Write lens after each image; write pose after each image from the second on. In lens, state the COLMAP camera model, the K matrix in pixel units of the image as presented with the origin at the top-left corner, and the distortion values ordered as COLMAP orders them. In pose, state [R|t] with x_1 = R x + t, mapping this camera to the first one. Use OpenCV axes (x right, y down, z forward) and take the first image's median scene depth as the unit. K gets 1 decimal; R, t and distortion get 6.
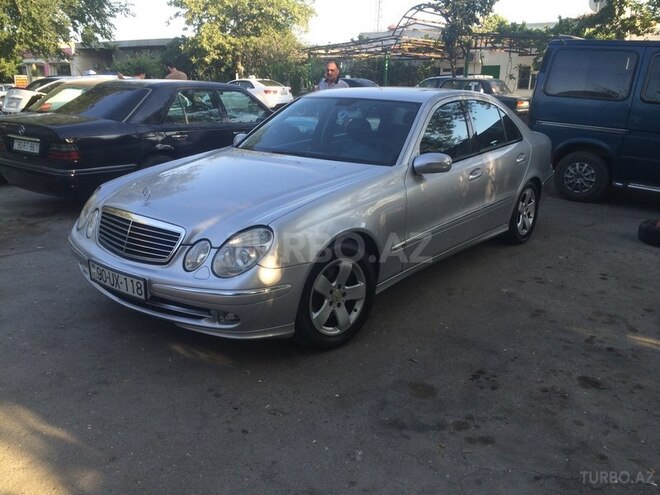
lens RADIAL K [[566.2, 0, 330.0], [0, 566.2, 247.5], [0, 0, 1]] dist [0.029996, -0.018957]
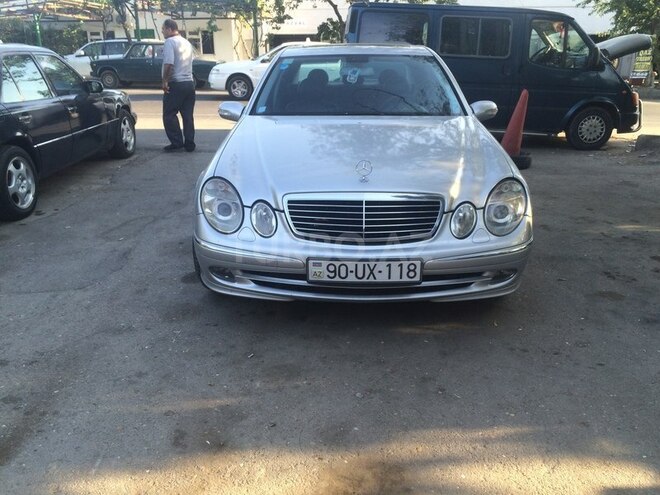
lens RADIAL K [[566.2, 0, 330.0], [0, 566.2, 247.5], [0, 0, 1]] dist [0.029996, -0.018957]
pose [[0.803050, -0.216924, 0.555027, -0.923361], [0.186258, 0.976096, 0.112002, -0.087048], [-0.566055, 0.013435, 0.824258, 0.338285]]
